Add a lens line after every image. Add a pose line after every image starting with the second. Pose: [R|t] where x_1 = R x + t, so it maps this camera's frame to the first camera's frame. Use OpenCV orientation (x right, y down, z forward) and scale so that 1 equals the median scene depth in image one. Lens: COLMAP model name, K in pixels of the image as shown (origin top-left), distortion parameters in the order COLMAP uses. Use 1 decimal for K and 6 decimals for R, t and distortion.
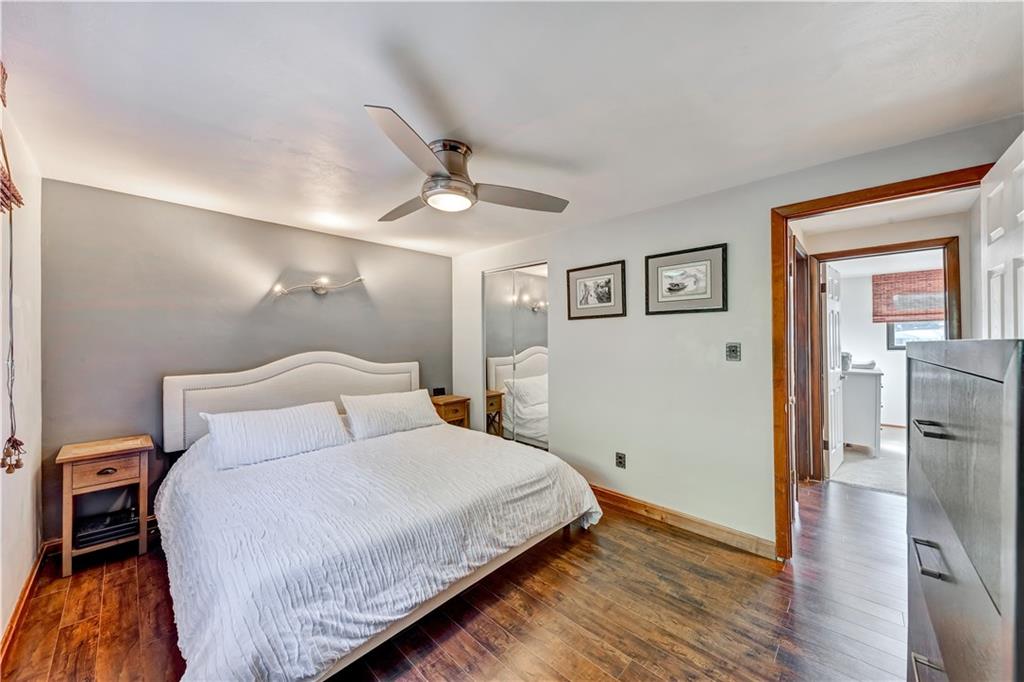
lens RADIAL K [[361.4, 0, 512.0], [0, 361.4, 341.0], [0, 0, 1]] dist [0.000516, -0.000361]
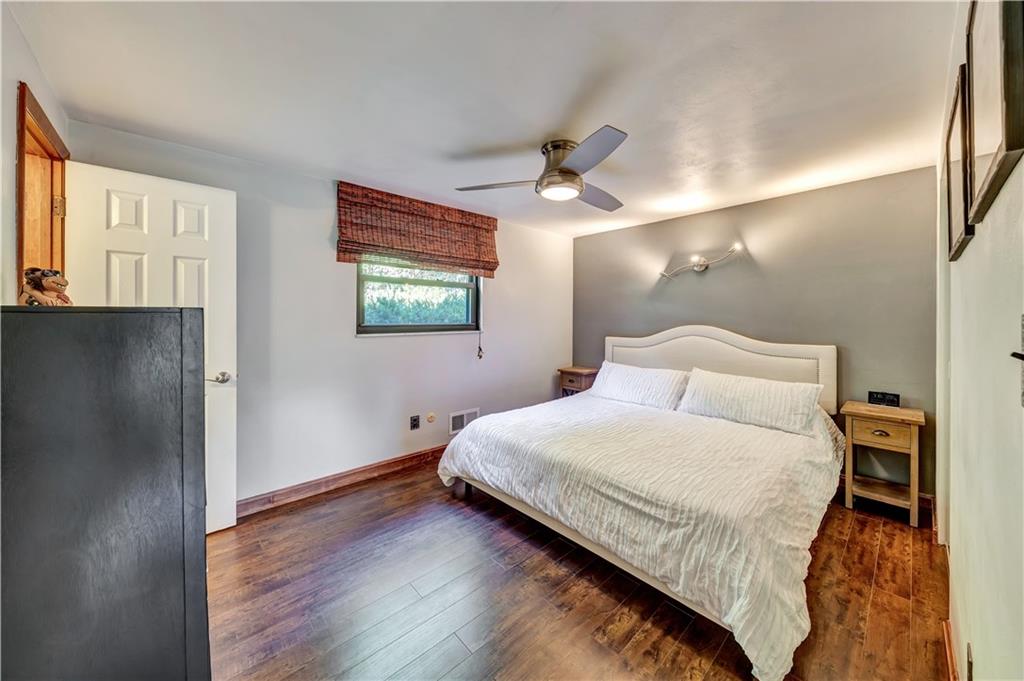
lens RADIAL K [[369.5, 0, 547.8], [0, 369.5, 315.4], [0, 0, 1]] dist [0.000277, -0.000115]
pose [[-0.020304, 0.002306, -0.999791, 0.921090], [0.001915, 0.999996, 0.002267, -0.002995], [0.999792, -0.001869, -0.020309, 0.882164]]
